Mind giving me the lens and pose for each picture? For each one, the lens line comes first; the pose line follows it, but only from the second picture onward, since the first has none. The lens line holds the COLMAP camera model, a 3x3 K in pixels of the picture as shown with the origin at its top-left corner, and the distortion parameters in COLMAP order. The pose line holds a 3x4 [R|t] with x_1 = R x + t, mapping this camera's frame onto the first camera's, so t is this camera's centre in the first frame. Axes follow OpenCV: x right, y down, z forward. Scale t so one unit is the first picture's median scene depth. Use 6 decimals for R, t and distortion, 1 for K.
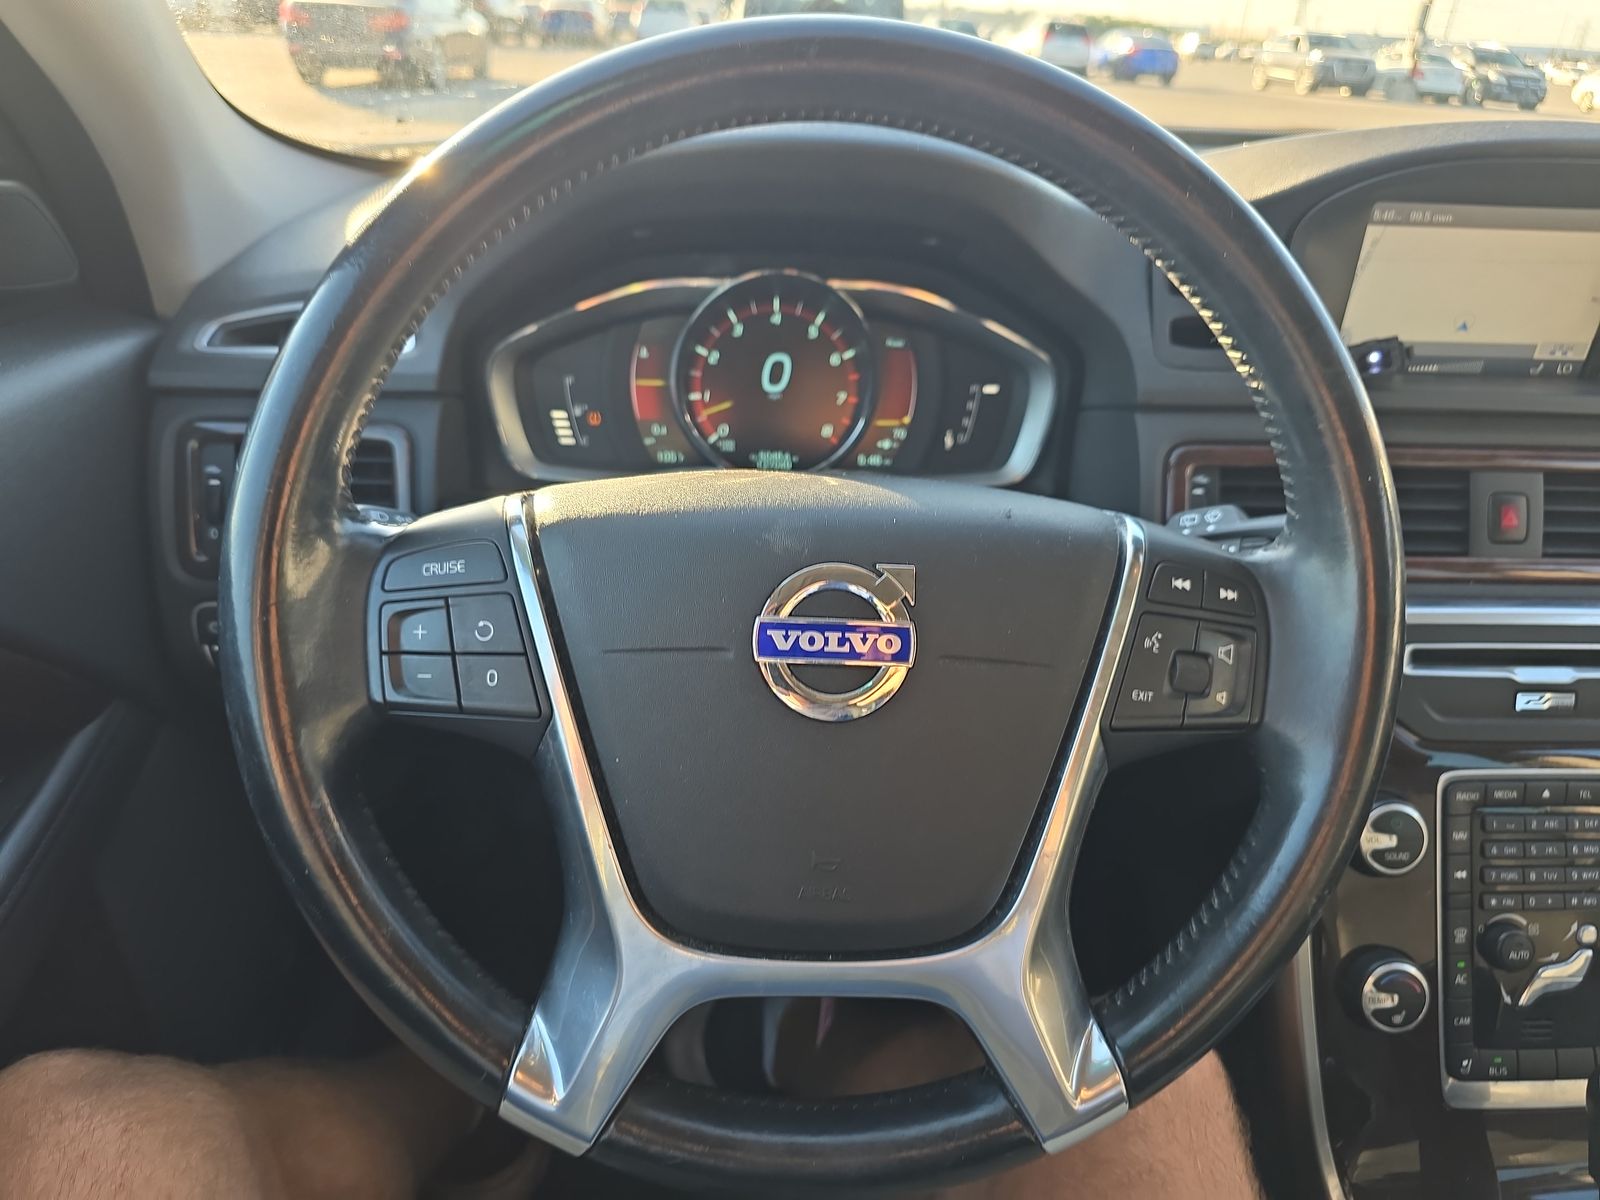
lens RADIAL K [[1064.6, 0, 800.0], [0, 1064.6, 600.0], [0, 0, 1]] dist [-0.000628, -0.014798]
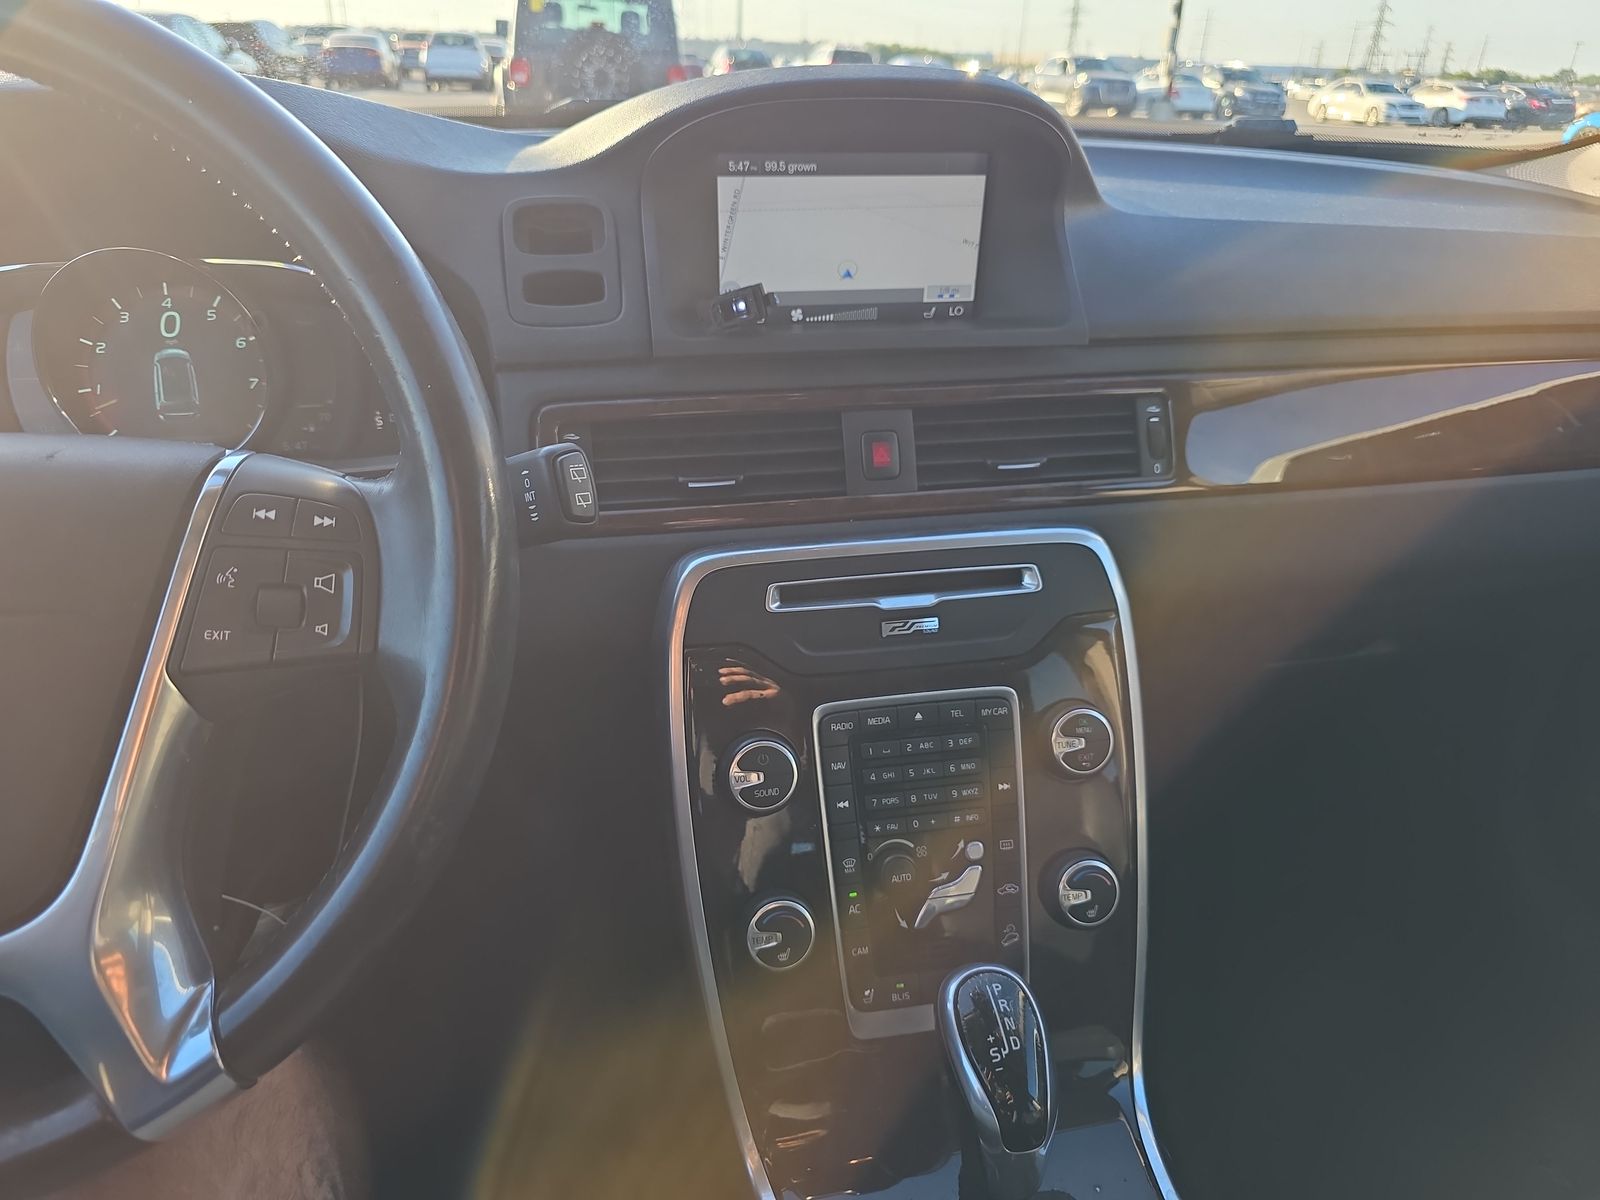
lens RADIAL K [[1076.8, 0, 800.0], [0, 1076.8, 600.0], [0, 0, 1]] dist [-0.005524, -0.005690]
pose [[0.985382, -0.085167, 0.147543, 0.401526], [0.089104, 0.995816, -0.020273, 0.073205], [-0.145199, 0.033123, 0.988848, -0.011366]]
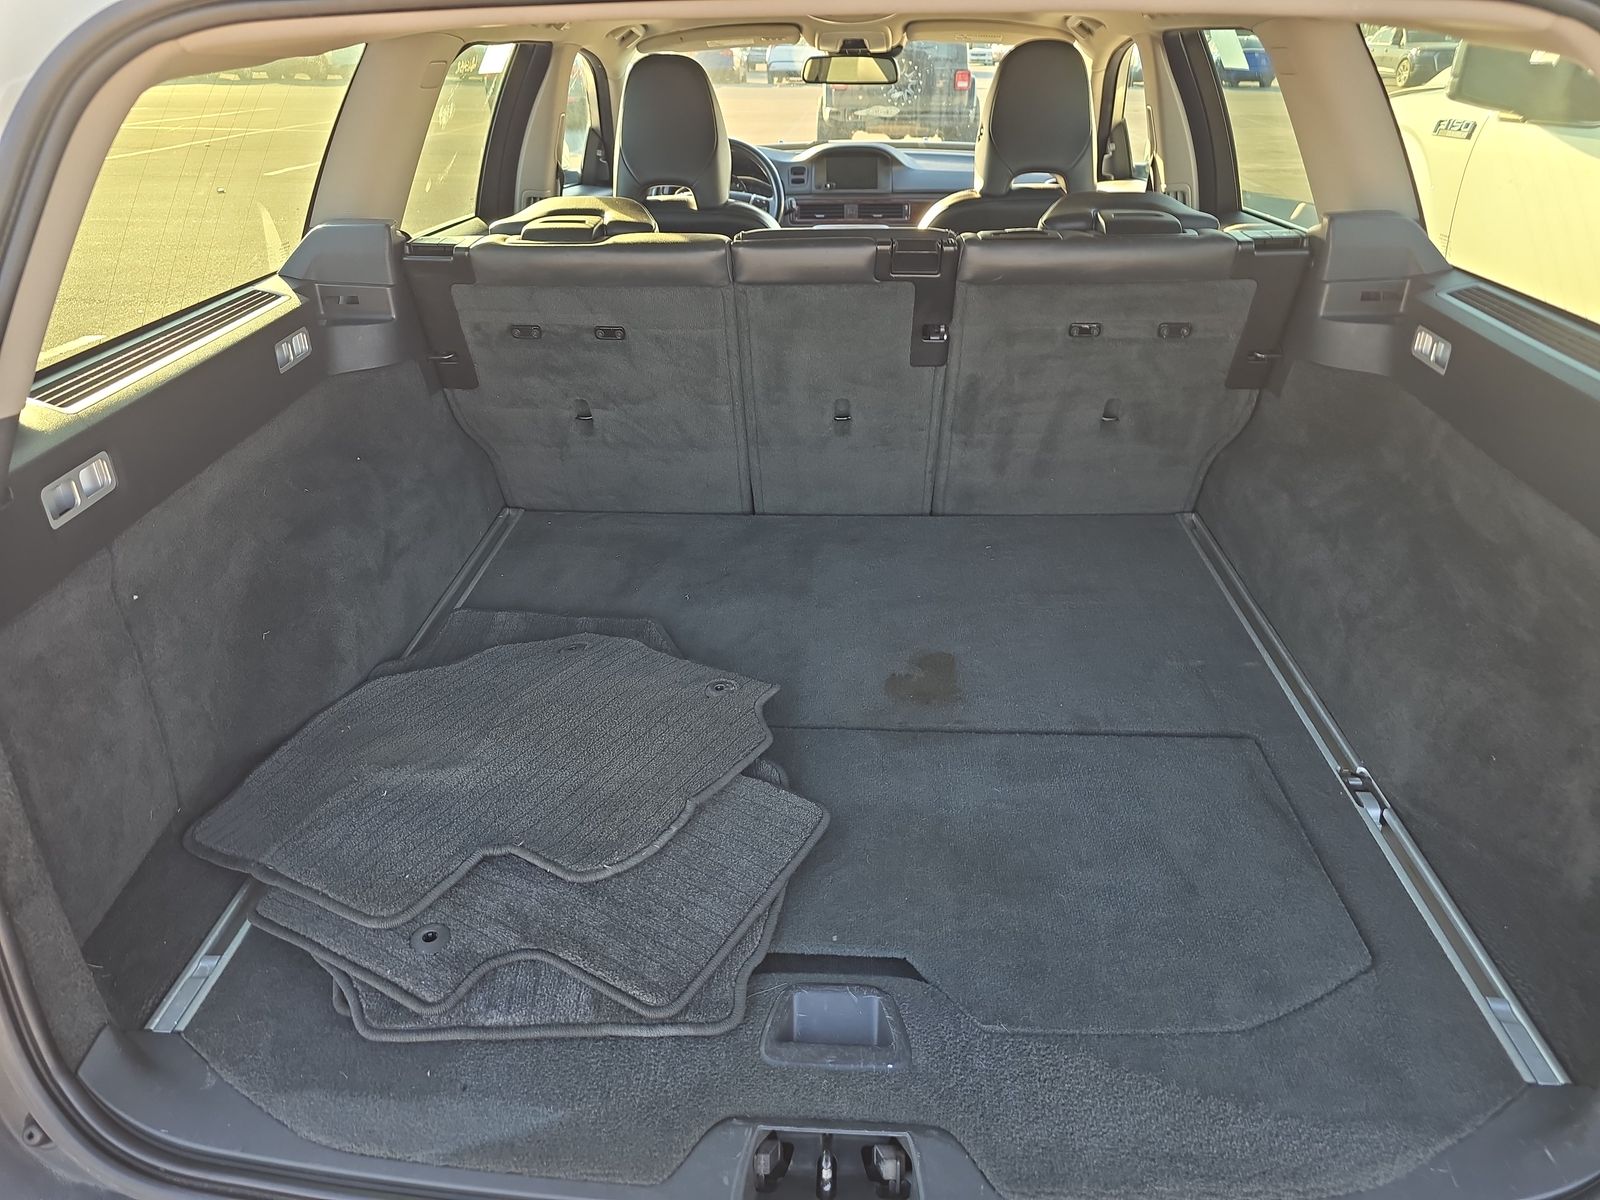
lens RADIAL K [[1064.6, 0, 800.0], [0, 1064.6, 600.0], [0, 0, 1]] dist [-0.000628, -0.014798]
pose [[0.993315, 0.004813, -0.115334, 1.007305], [-0.006113, 0.999922, -0.010922, 1.958375], [0.115272, 0.011554, 0.993267, -4.432786]]
